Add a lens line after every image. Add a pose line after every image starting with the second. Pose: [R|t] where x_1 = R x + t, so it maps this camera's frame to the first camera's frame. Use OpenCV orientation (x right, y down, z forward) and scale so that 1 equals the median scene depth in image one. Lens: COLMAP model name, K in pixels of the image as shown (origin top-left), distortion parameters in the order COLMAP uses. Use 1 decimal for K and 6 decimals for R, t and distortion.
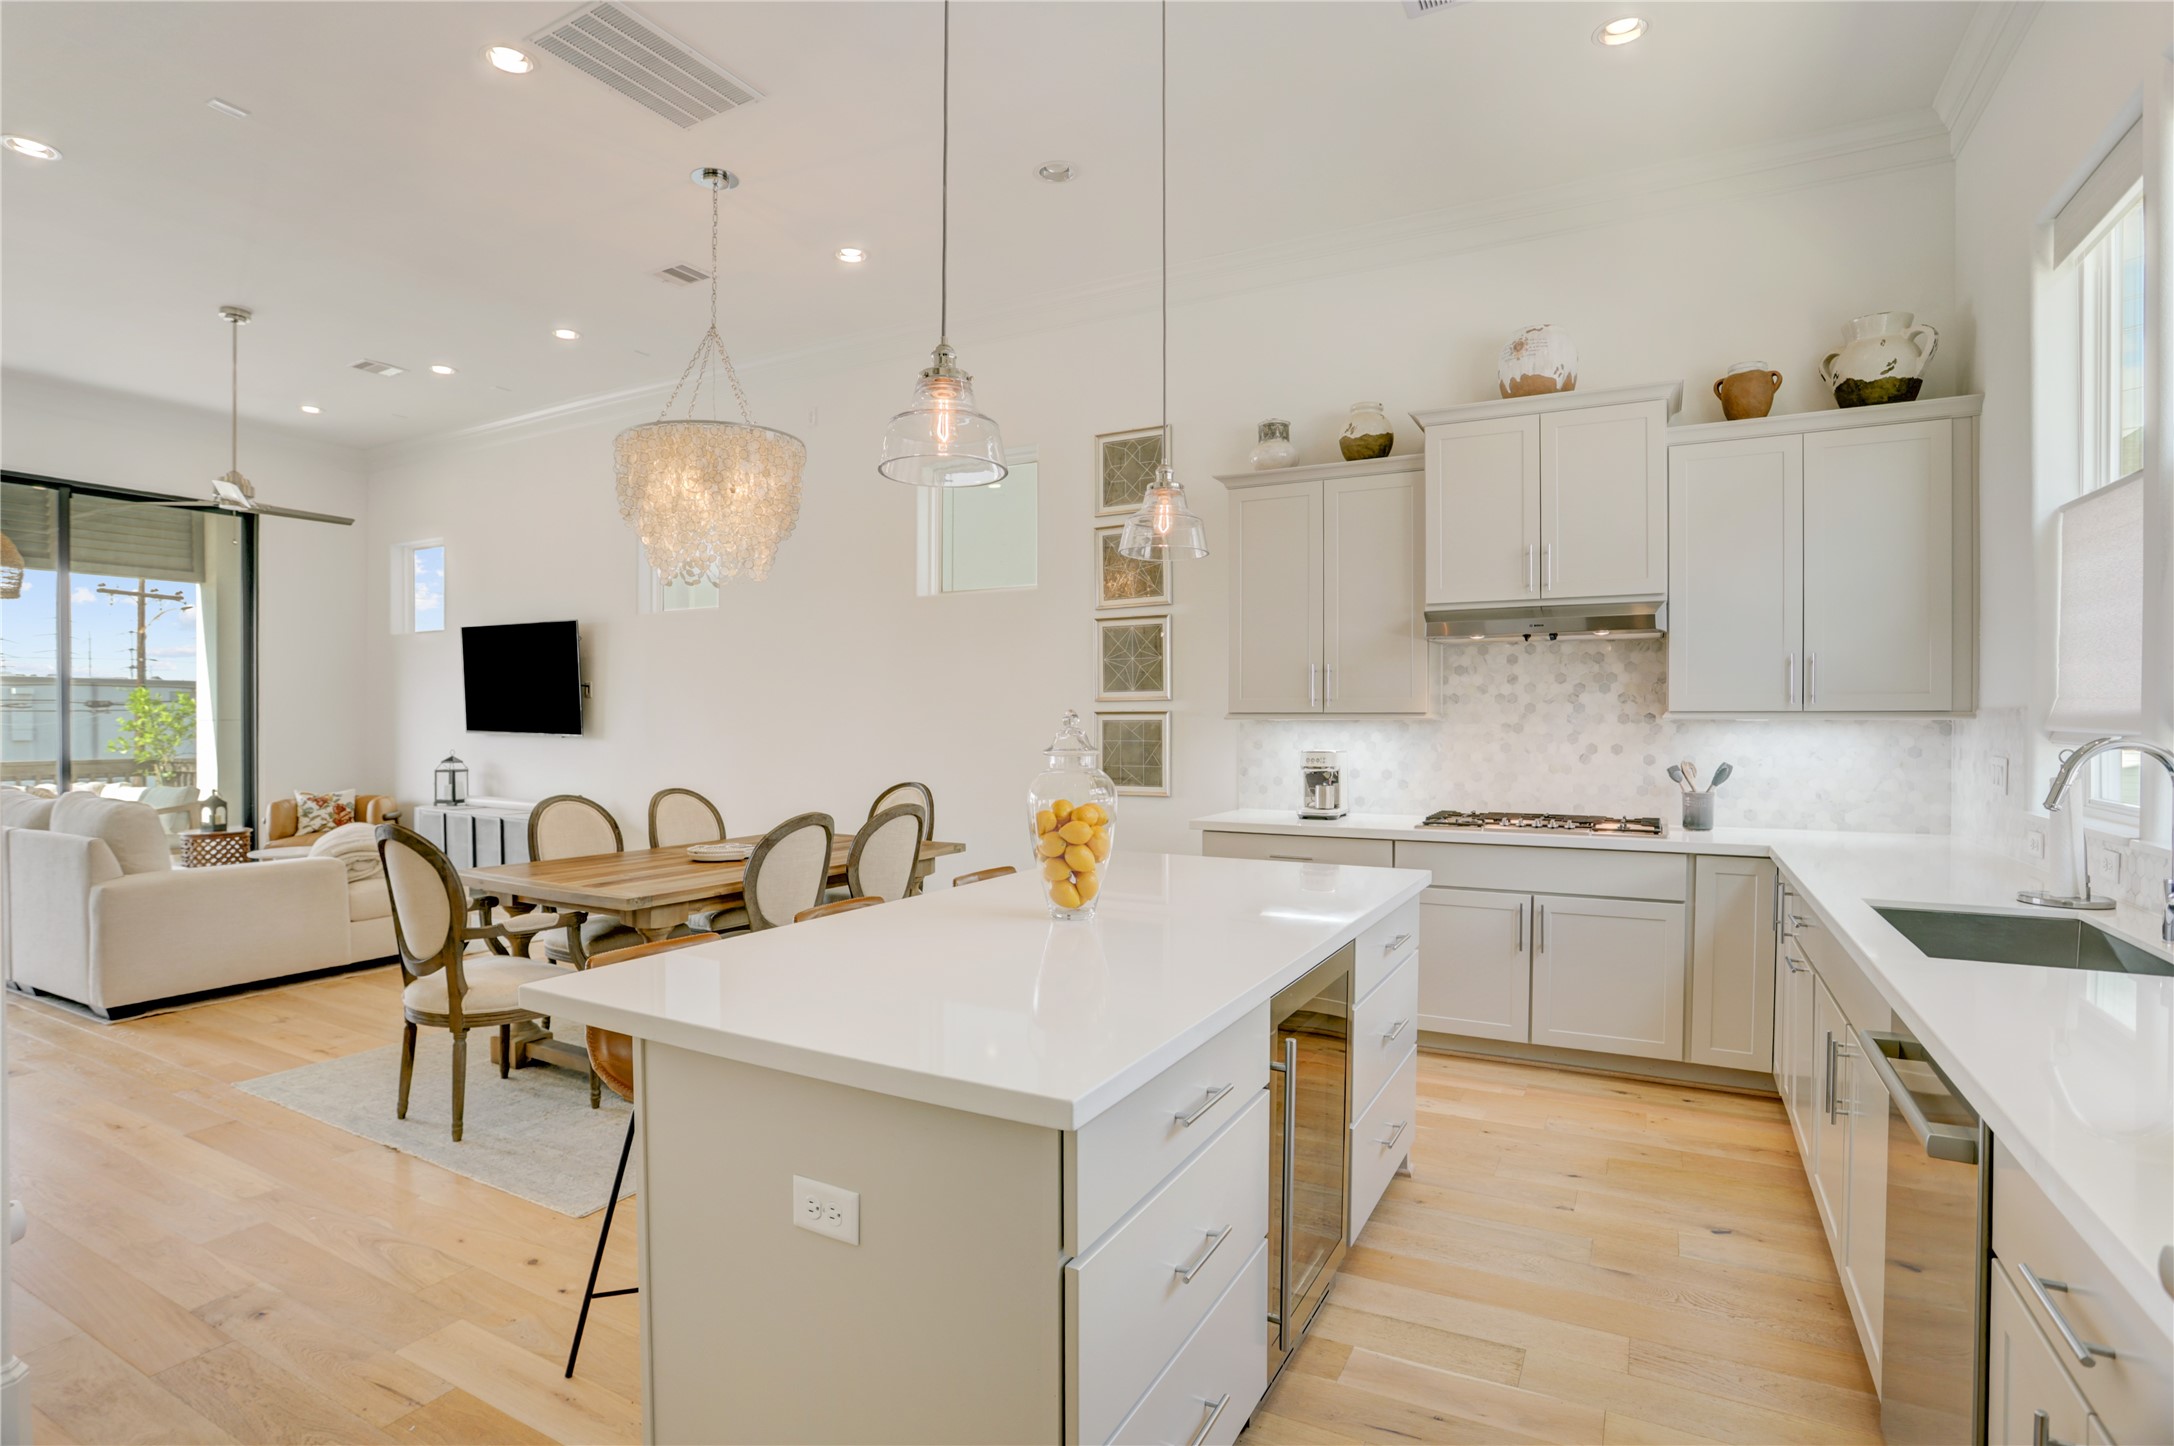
lens RADIAL K [[1085.6, 0, 1072.8], [0, 1085.6, 733.8], [0, 0, 1]] dist [-0.073911, 0.034672]
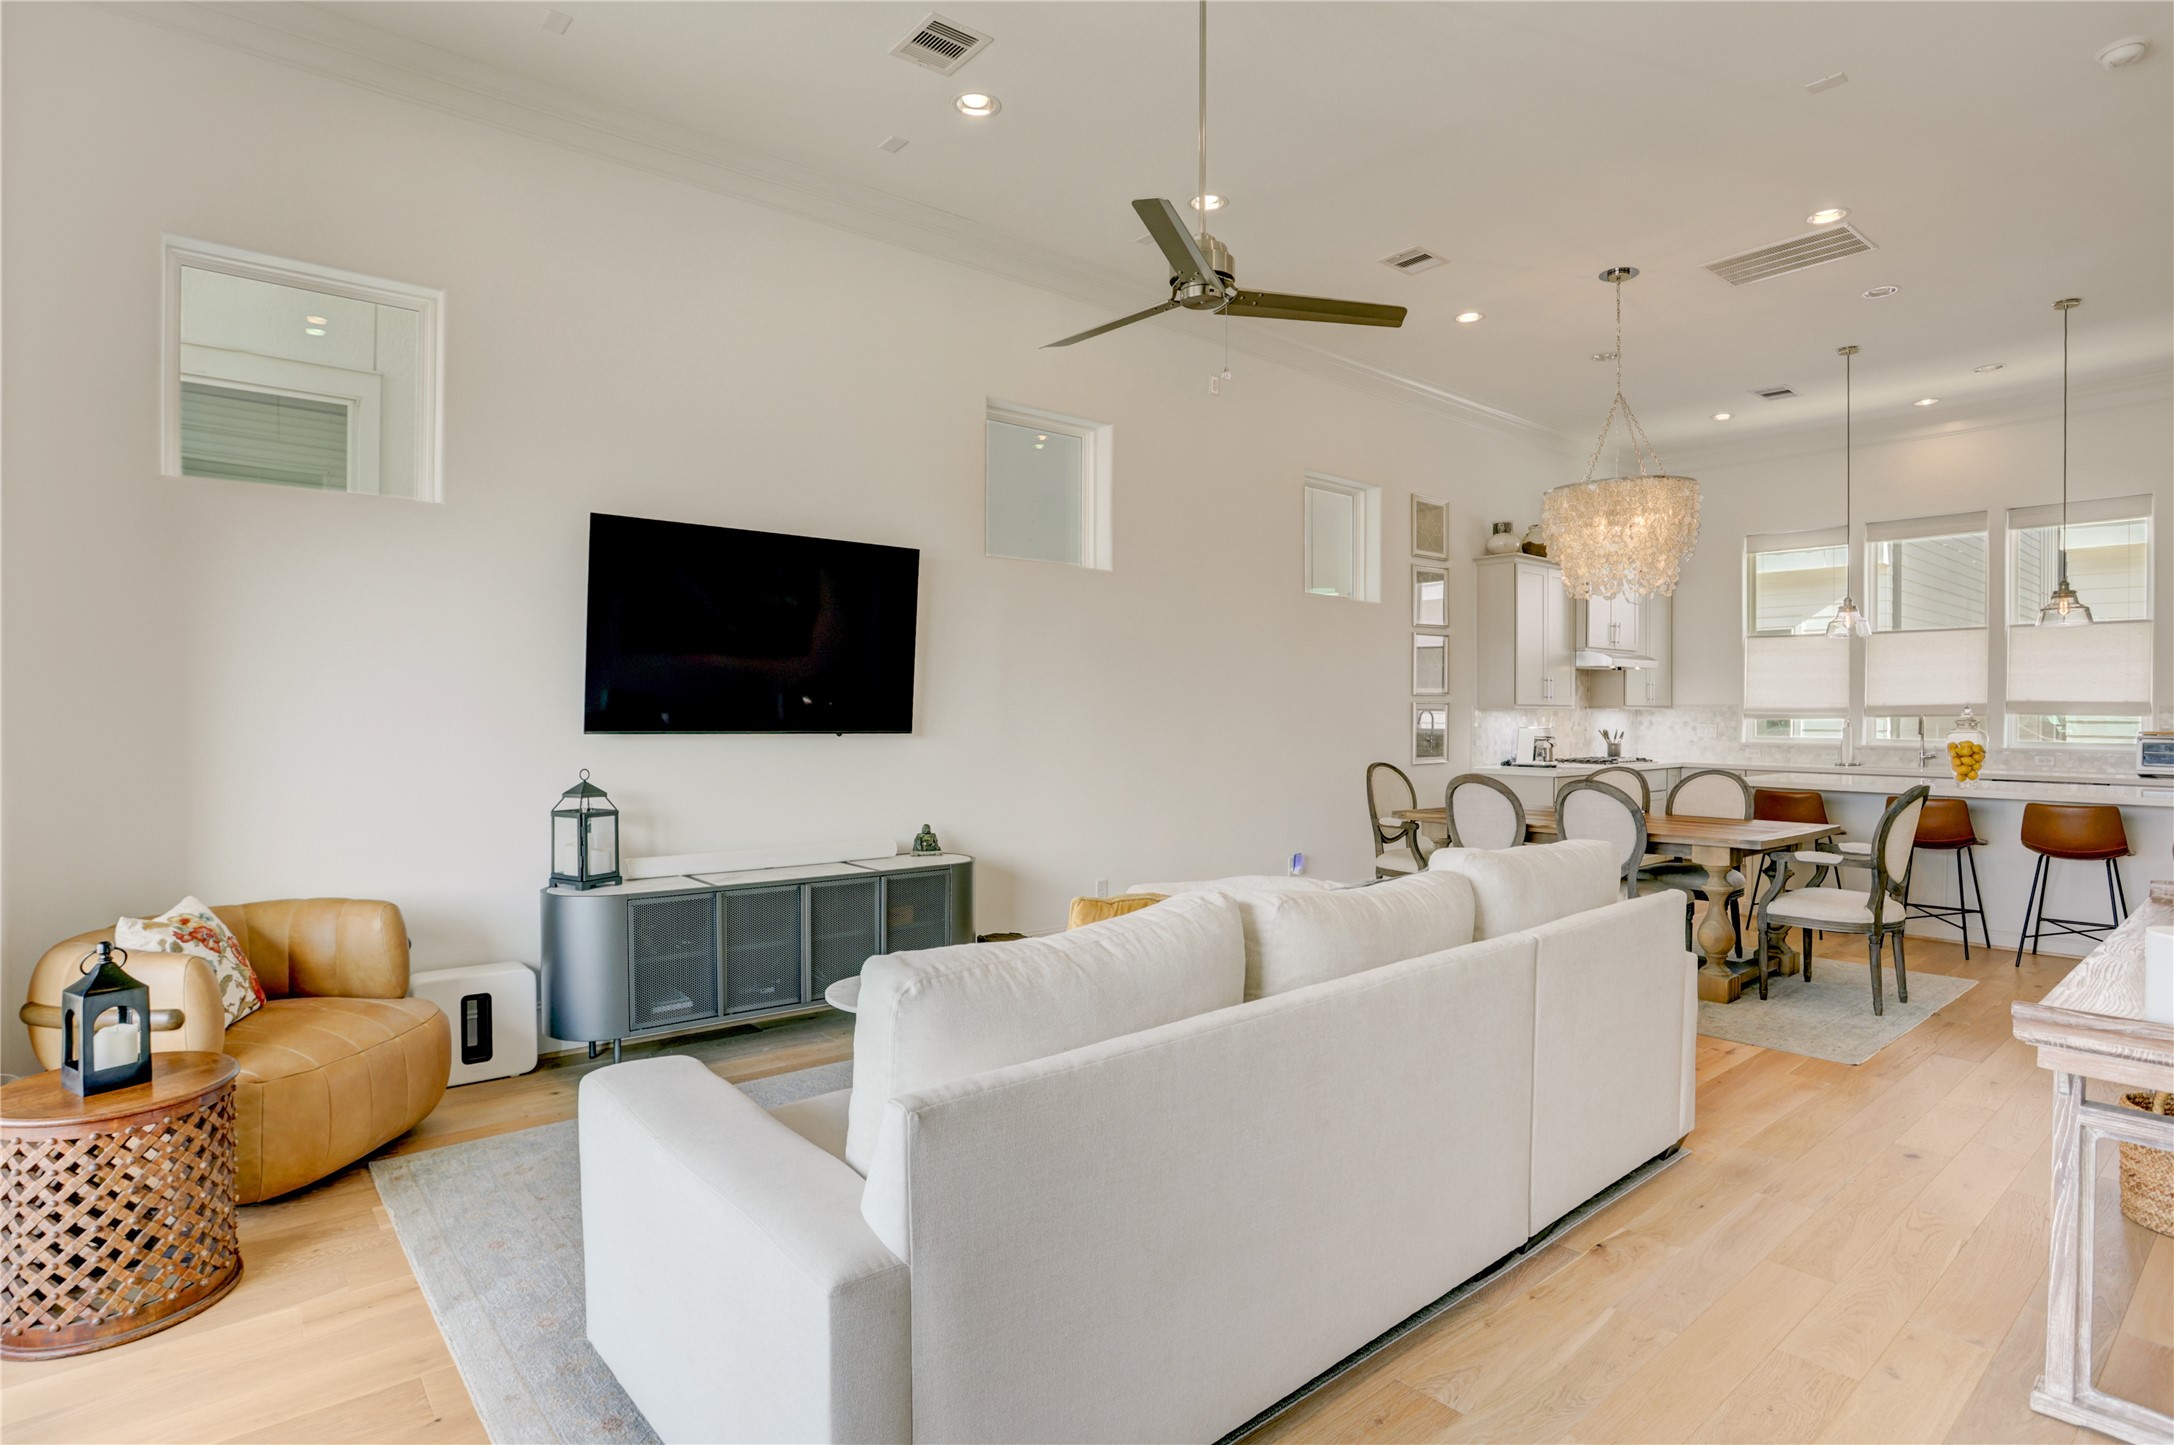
lens RADIAL K [[1132.2, 0, 1082.9], [0, 1132.2, 717.2], [0, 0, 1]] dist [-0.057950, 0.031695]
pose [[0.350564, -0.007156, 0.936511, -1.534015], [0.007925, 0.999958, 0.004674, -0.013287], [-0.936505, 0.005783, 0.350606, 0.972163]]
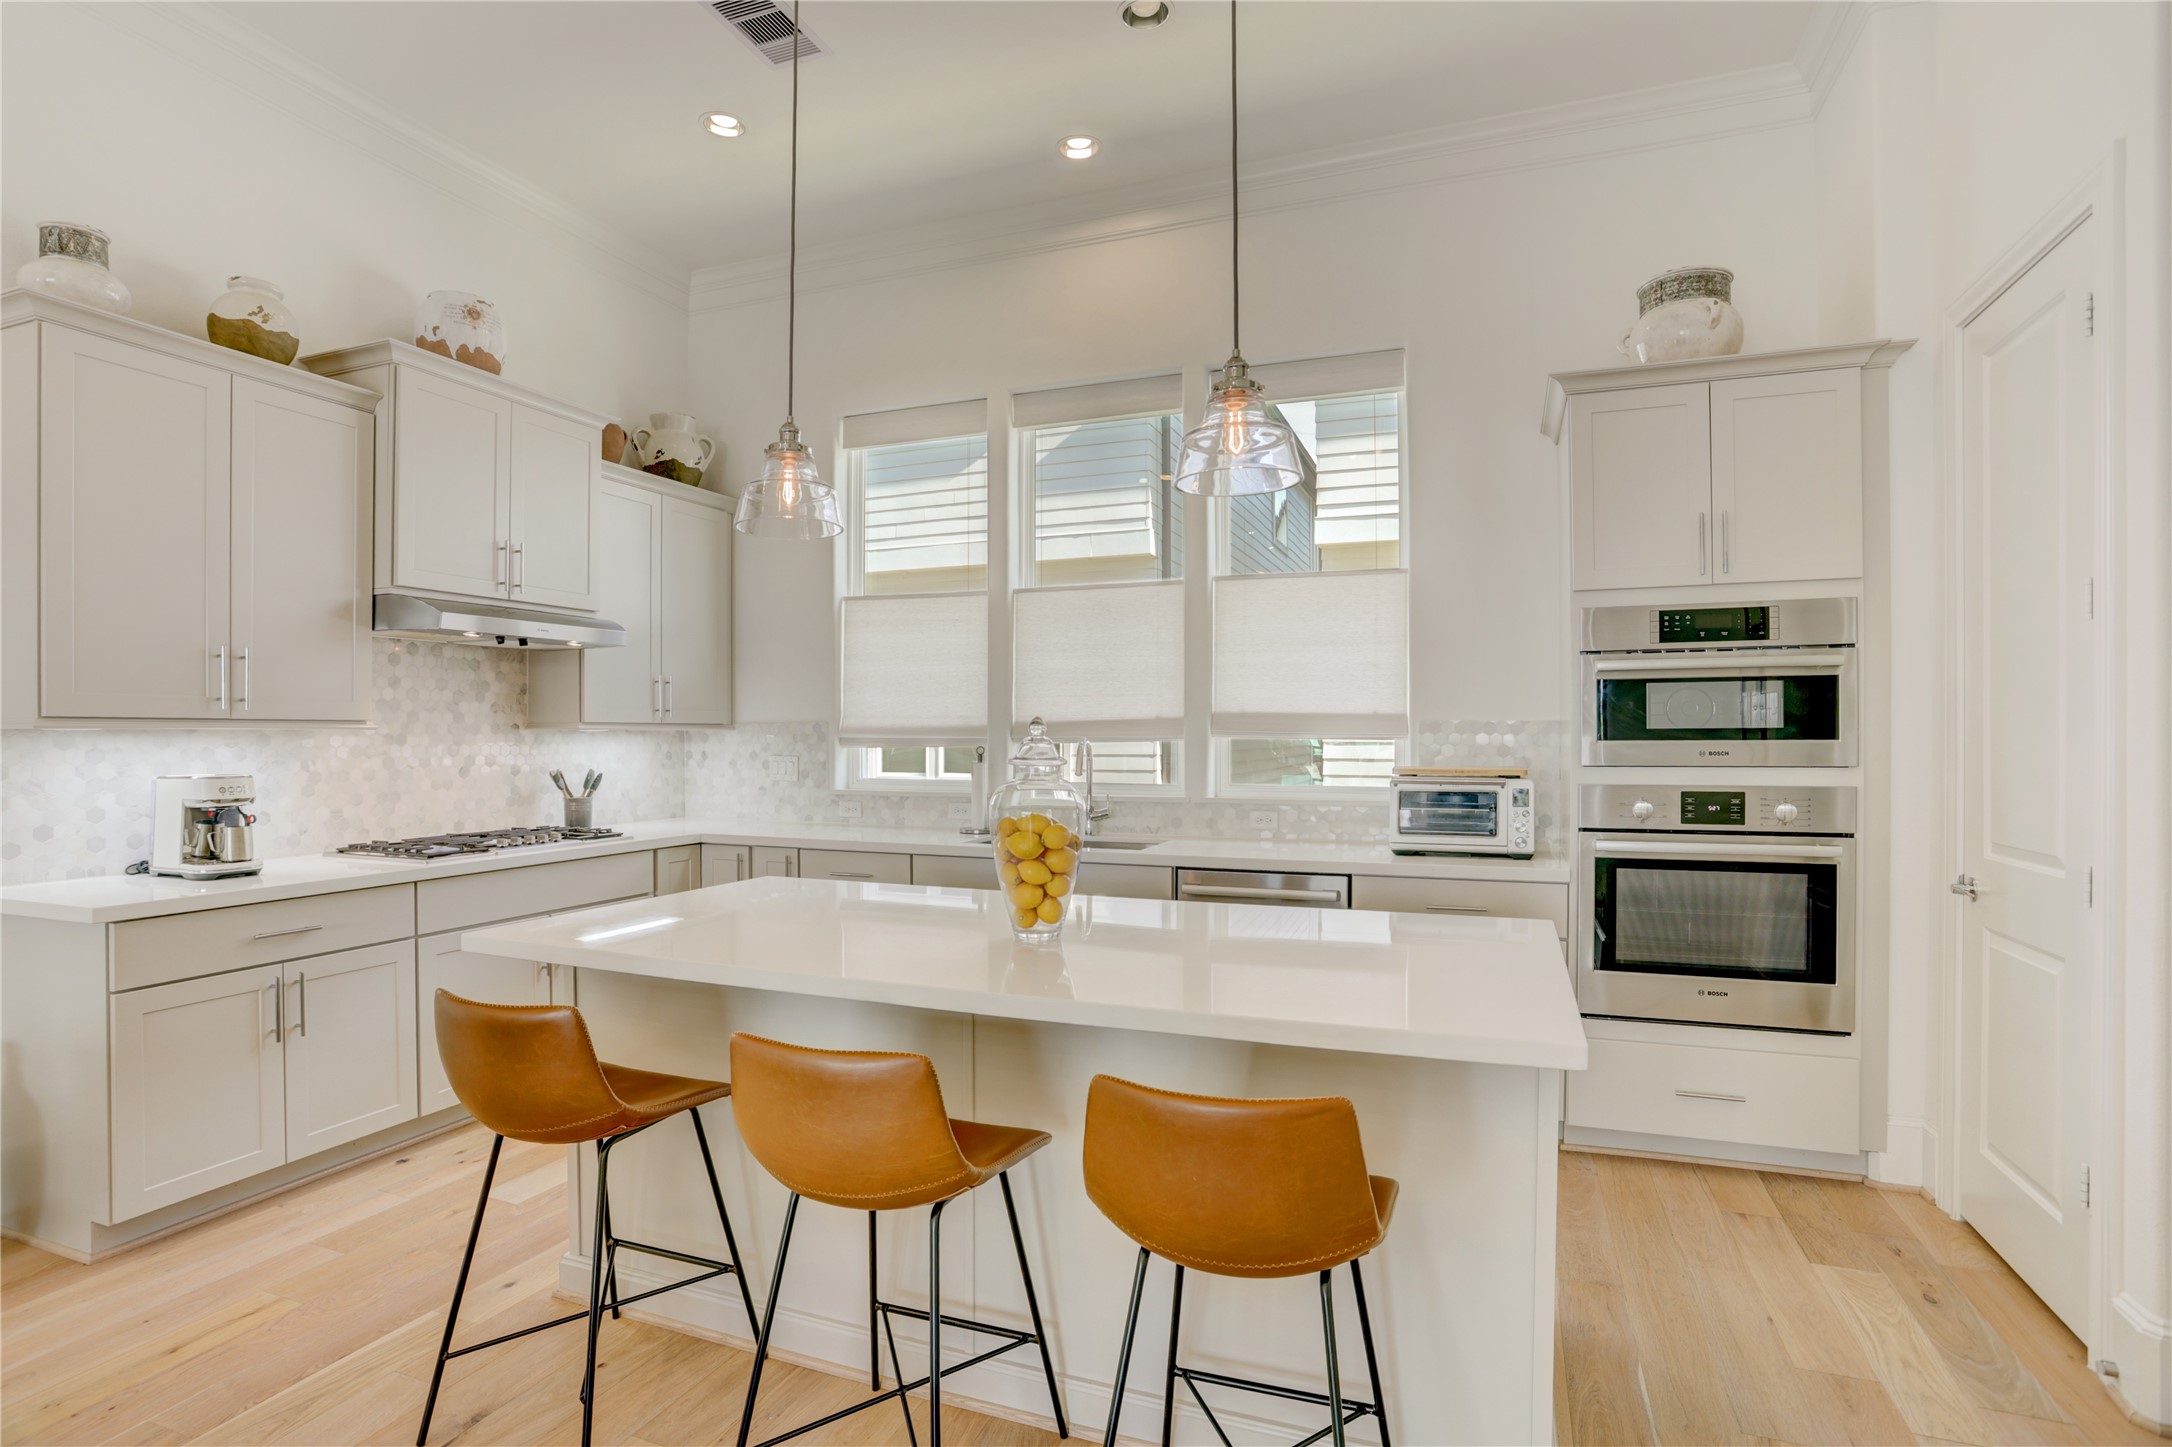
lens RADIAL K [[1084.6, 0, 1071.8], [0, 1084.6, 734.3], [0, 0, 1]] dist [-0.073911, 0.034672]
pose [[-0.130490, -0.001783, 0.991448, -0.443857], [0.011286, 0.999931, 0.003283, -0.005767], [-0.991385, 0.011617, -0.130460, 0.516053]]
